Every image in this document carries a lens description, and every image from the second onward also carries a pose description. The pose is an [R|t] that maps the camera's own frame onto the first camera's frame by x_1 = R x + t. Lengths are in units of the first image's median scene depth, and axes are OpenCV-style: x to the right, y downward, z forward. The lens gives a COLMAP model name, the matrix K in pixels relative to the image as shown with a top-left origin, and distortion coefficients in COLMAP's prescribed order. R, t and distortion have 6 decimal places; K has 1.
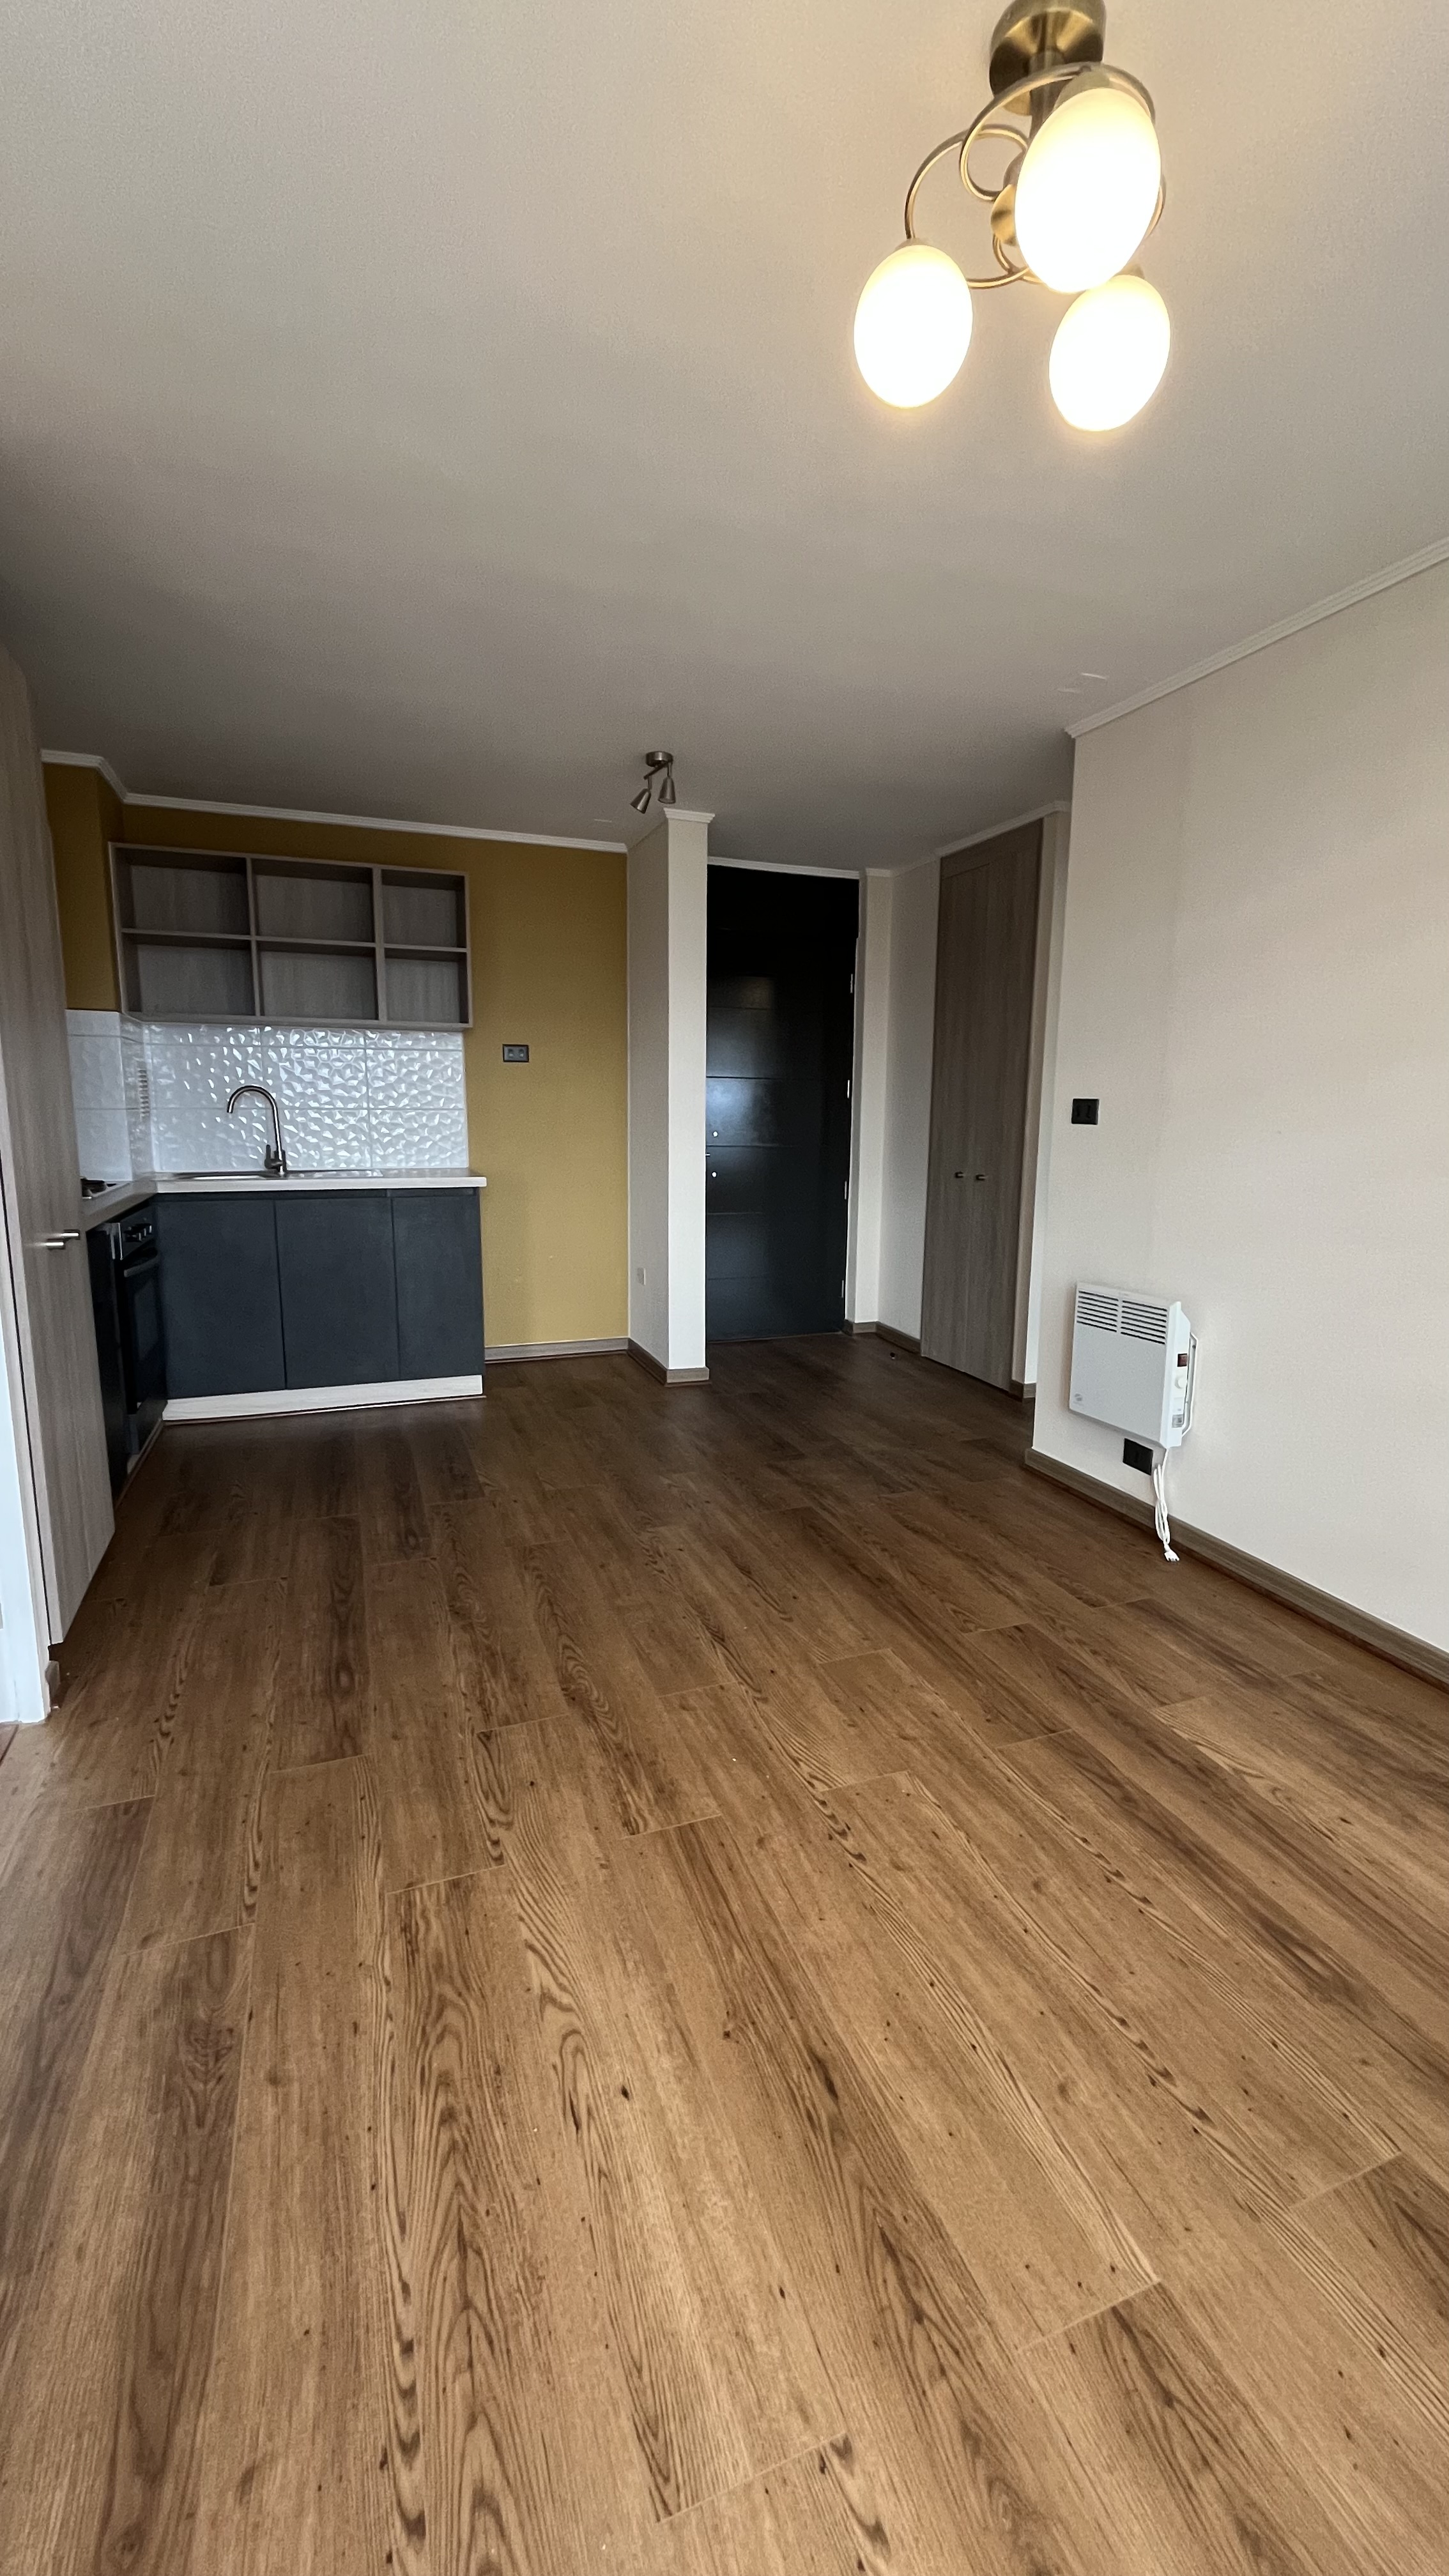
lens RADIAL K [[1039.4, 0, 727.2], [0, 1039.4, 1277.1], [0, 0, 1]] dist [-0.002056, 0.000038]
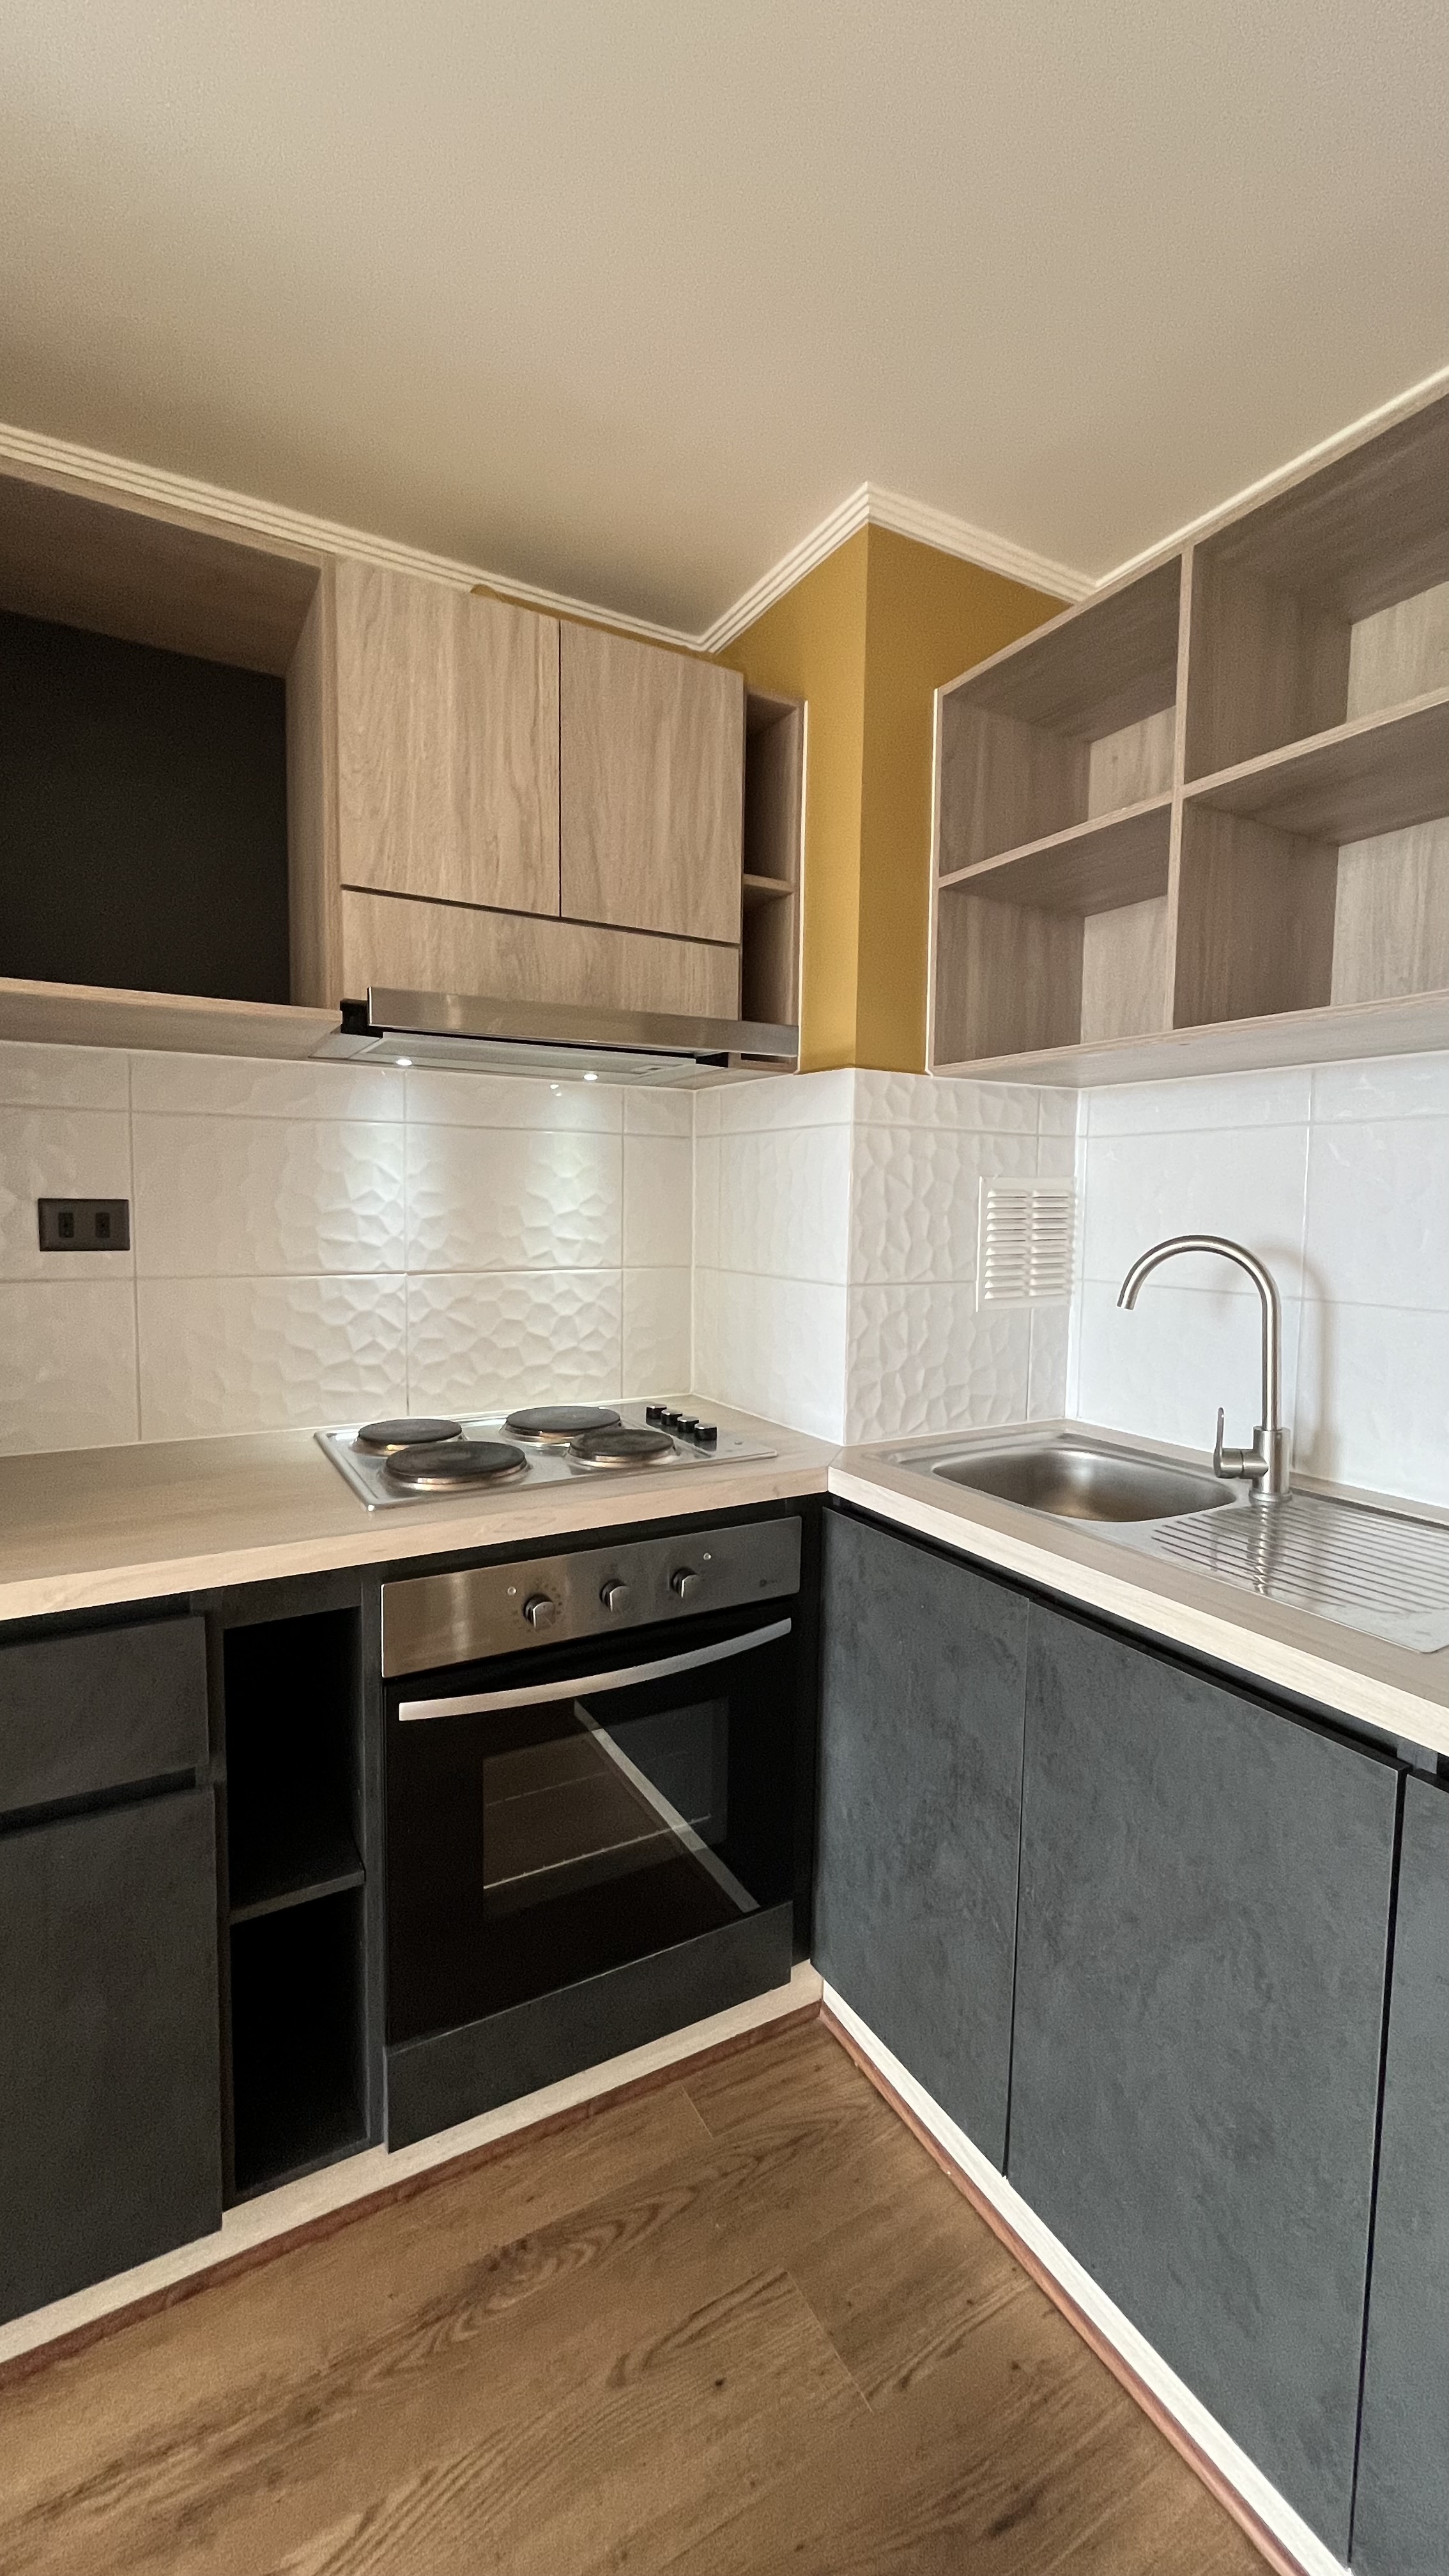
lens RADIAL K [[1039.4, 0, 727.2], [0, 1039.4, 1277.1], [0, 0, 1]] dist [-0.002056, 0.000038]
pose [[0.165105, 0.071661, -0.983669, -0.184641], [-0.175350, 0.983600, 0.042224, -0.208111], [0.970563, 0.165515, 0.174963, 1.043793]]
